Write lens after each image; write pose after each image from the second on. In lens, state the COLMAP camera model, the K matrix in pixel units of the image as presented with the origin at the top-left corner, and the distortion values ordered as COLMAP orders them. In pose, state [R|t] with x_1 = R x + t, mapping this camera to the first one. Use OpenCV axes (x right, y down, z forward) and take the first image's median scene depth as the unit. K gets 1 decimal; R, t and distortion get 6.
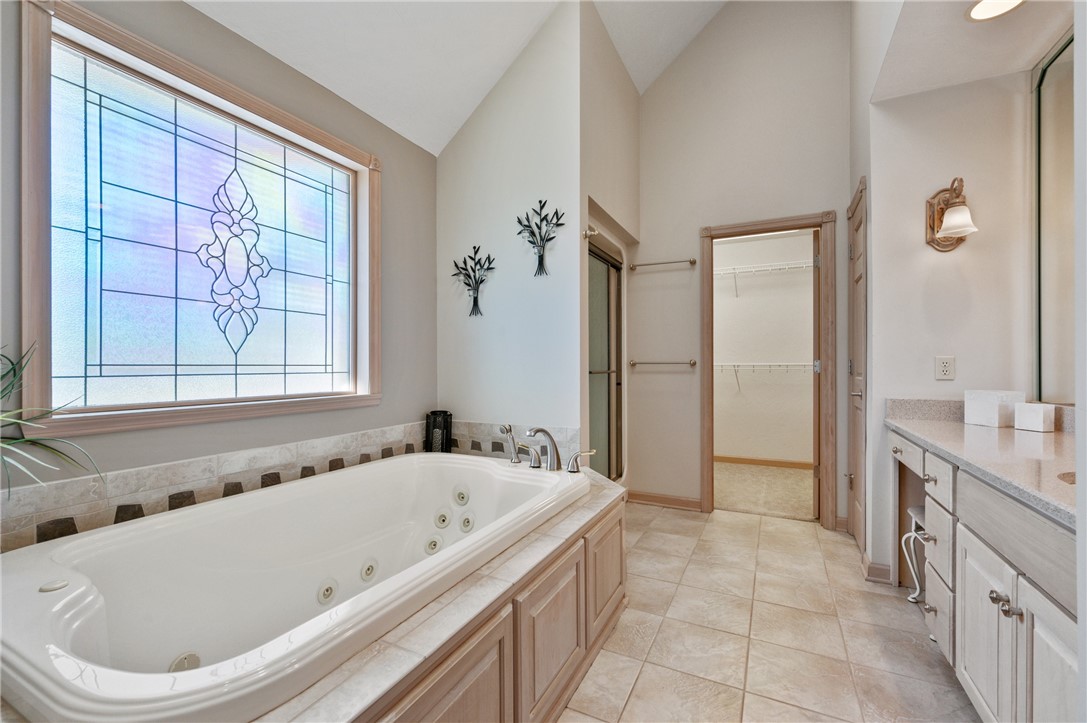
lens RADIAL K [[454.5, 0, 545.1], [0, 454.5, 361.5], [0, 0, 1]] dist [0.002044, 0.000418]
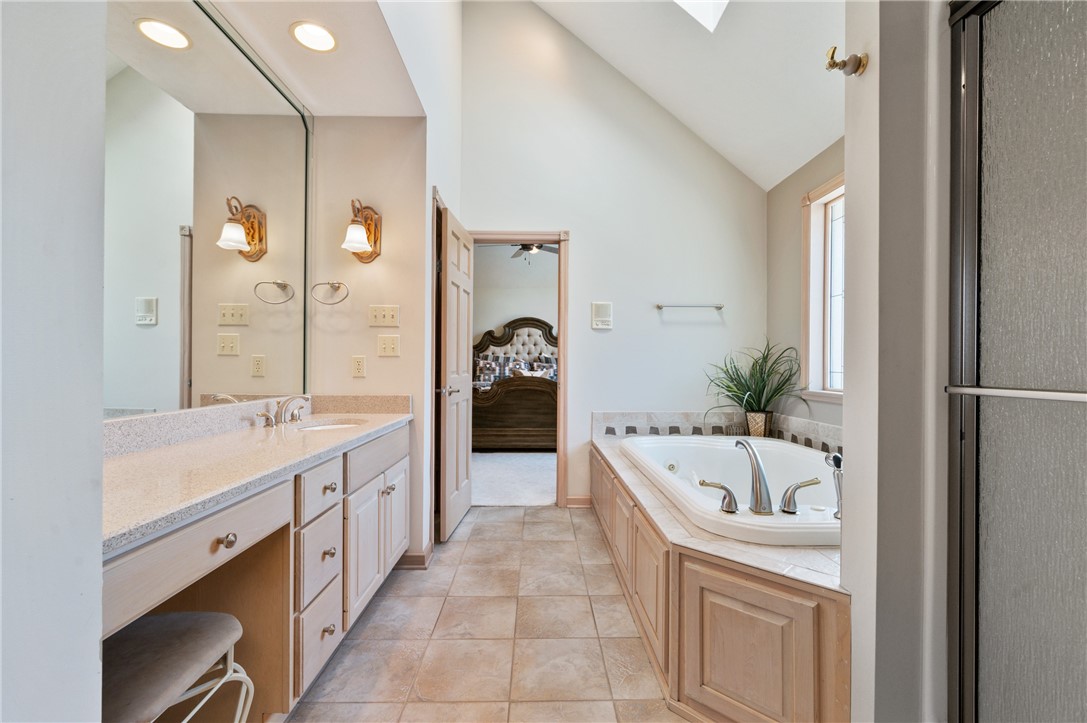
lens RADIAL K [[454.5, 0, 542.6], [0, 454.5, 365.6], [0, 0, 1]] dist [0.002044, 0.000418]
pose [[-0.884028, -0.002522, -0.467428, 0.824587], [0.000560, 0.999979, -0.006456, 0.018525], [0.467434, -0.005969, -0.884008, 1.852640]]
